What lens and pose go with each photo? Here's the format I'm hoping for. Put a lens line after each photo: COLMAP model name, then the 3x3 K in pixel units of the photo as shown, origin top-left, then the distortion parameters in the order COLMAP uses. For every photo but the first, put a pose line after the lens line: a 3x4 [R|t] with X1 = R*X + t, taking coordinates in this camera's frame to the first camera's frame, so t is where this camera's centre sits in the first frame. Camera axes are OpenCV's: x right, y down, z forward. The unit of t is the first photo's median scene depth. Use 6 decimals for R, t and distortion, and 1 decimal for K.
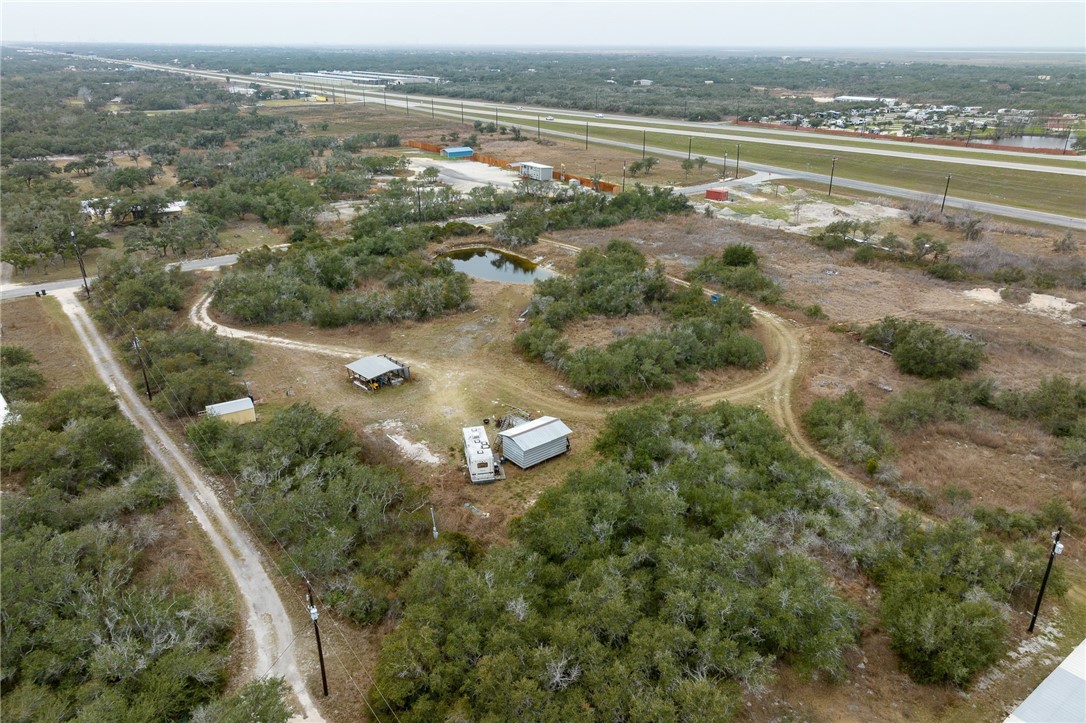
lens RADIAL K [[749.7, 0, 543.0], [0, 749.7, 361.5], [0, 0, 1]] dist [-0.002144, 0.002166]
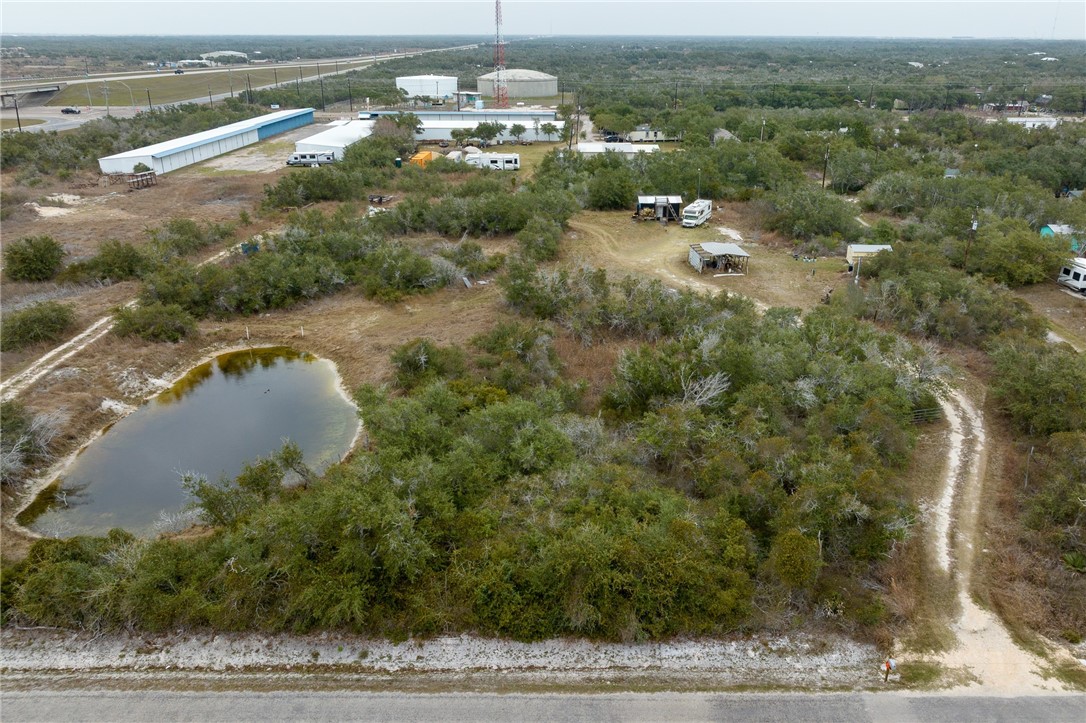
lens RADIAL K [[804.1, 0, 579.6], [0, 804.1, 361.2], [0, 0, 1]] dist [0.000311, 0.003533]
pose [[-0.799597, -0.233487, 0.553289, -0.575795], [0.229932, 0.732089, 0.641231, -0.498858], [-0.554775, 0.639945, -0.531690, 1.474557]]
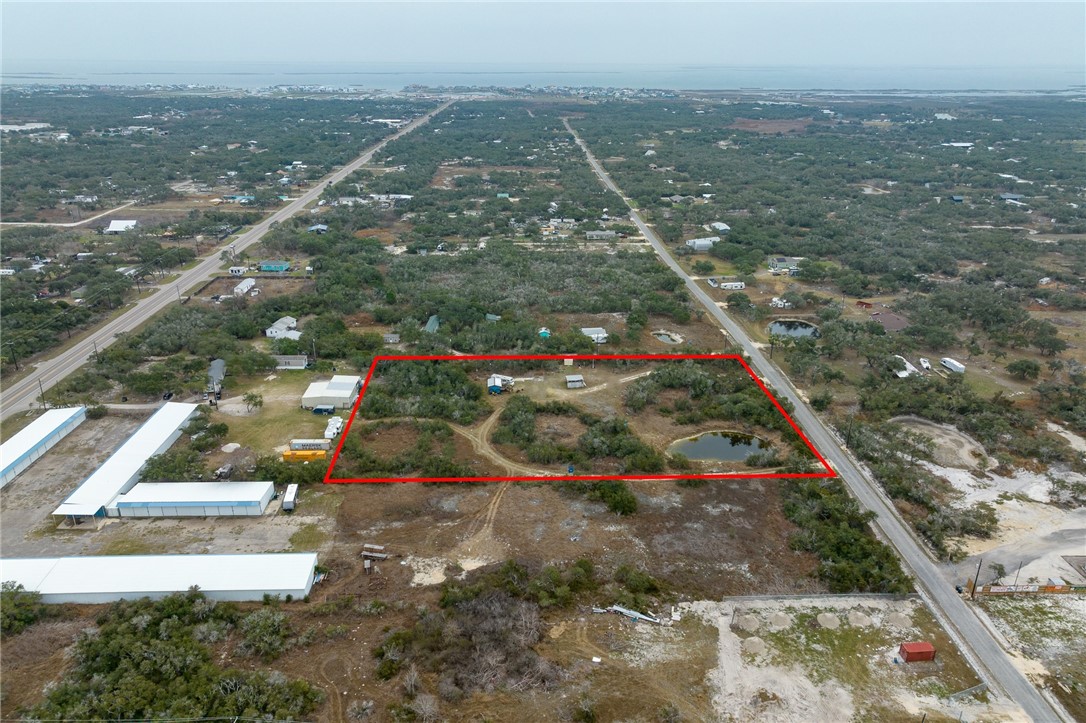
lens RADIAL K [[745.1, 0, 540.7], [0, 745.1, 362.8], [0, 0, 1]] dist [-0.001136, 0.003332]
pose [[-0.577423, 0.304398, -0.757578, 1.595275], [-0.325150, 0.765403, 0.555370, -1.272368], [0.748906, 0.567010, -0.342986, 1.533793]]
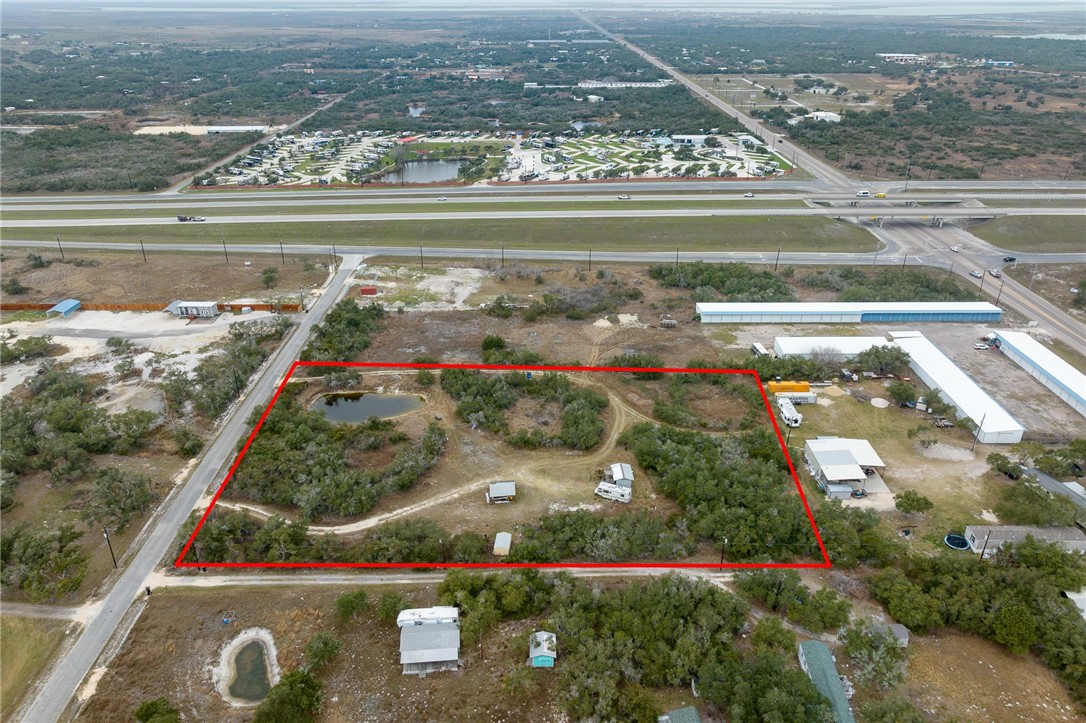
lens RADIAL K [[773.4, 0, 546.0], [0, 773.4, 360.6], [0, 0, 1]] dist [-0.000793, 0.004223]
pose [[0.595075, -0.352462, 0.722258, -1.168121], [0.317332, 0.928723, 0.191764, -0.502740], [-0.738367, 0.115081, 0.664508, -0.273331]]
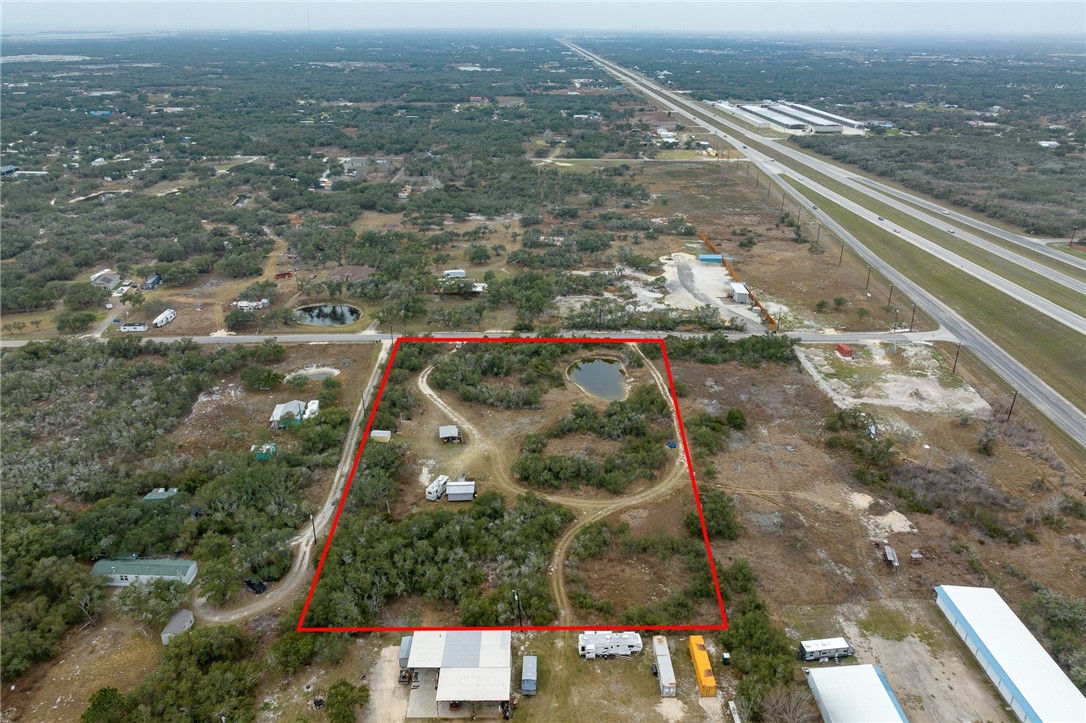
lens RADIAL K [[745.1, 0, 540.7], [0, 745.1, 362.8], [0, 0, 1]] dist [-0.001136, 0.003332]
pose [[0.811566, 0.245237, -0.530301, 0.889748], [-0.232771, 0.968216, 0.091520, -0.367298], [0.535890, 0.049163, 0.842855, -0.539902]]
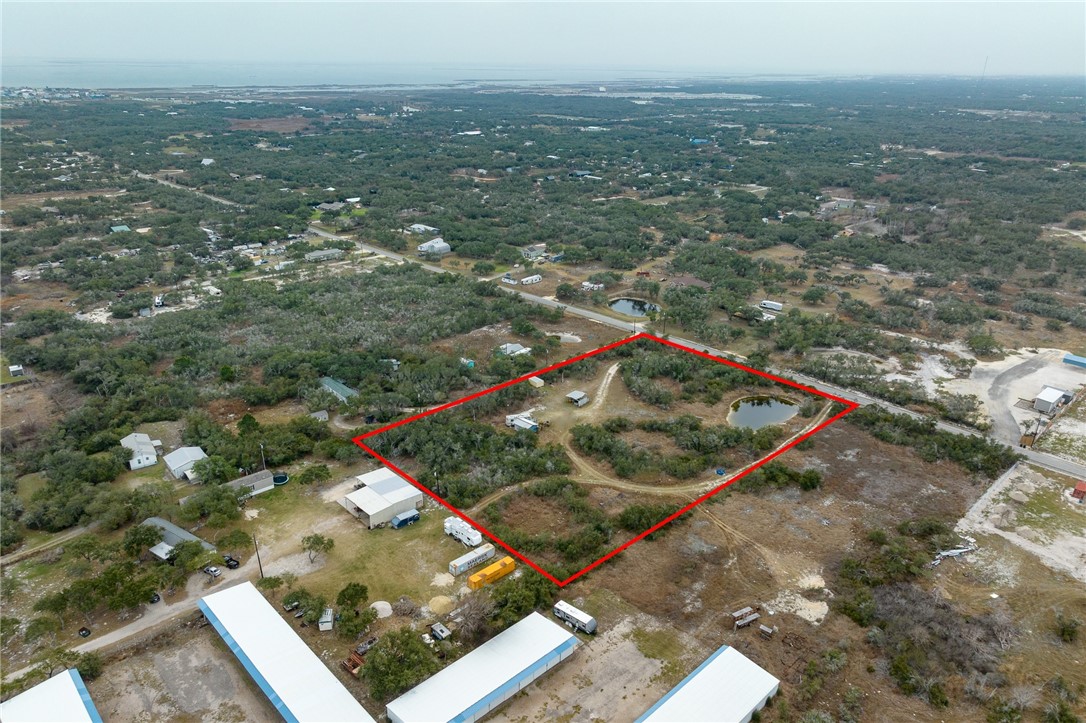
lens RADIAL K [[760.5, 0, 540.0], [0, 760.5, 357.7], [0, 0, 1]] dist [0.001673, 0.000606]
pose [[0.117258, 0.361189, -0.925091, 1.810988], [-0.400295, 0.869683, 0.288817, -0.688387], [0.908853, 0.336443, 0.246560, 0.170755]]
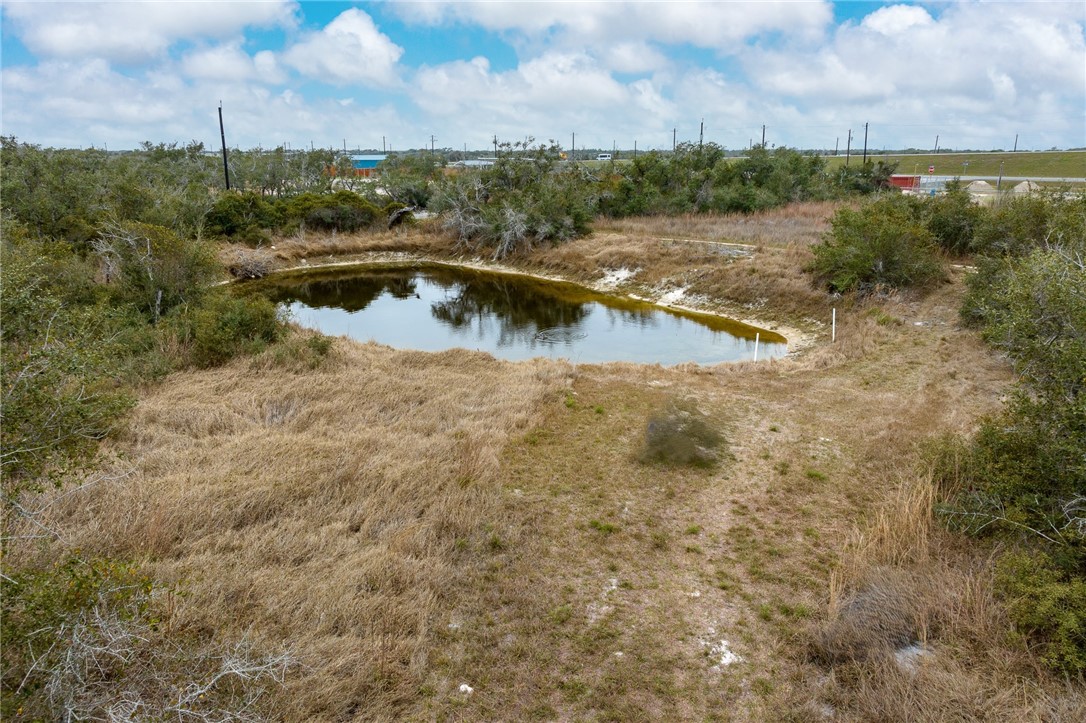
lens RADIAL K [[749.7, 0, 543.0], [0, 749.7, 361.5], [0, 0, 1]] dist [-0.002144, 0.002166]
pose [[0.995298, -0.034871, 0.090364, -0.077888], [0.046179, 0.990925, -0.126235, -0.102630], [-0.085142, 0.129814, 0.987876, 1.020523]]
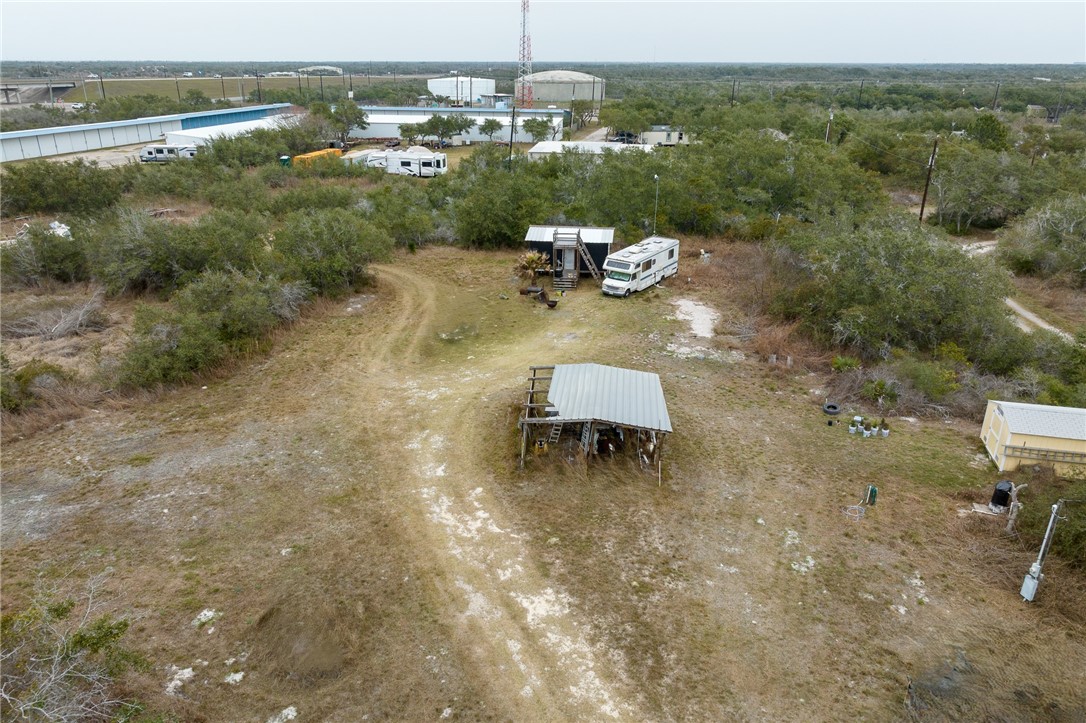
lens RADIAL K [[745.1, 0, 540.7], [0, 745.1, 362.8], [0, 0, 1]] dist [-0.001136, 0.003332]
pose [[-0.681019, -0.281469, 0.676009, -0.361124], [0.281883, 0.751266, 0.596776, -0.178122], [-0.675837, 0.596971, -0.432285, 0.980490]]
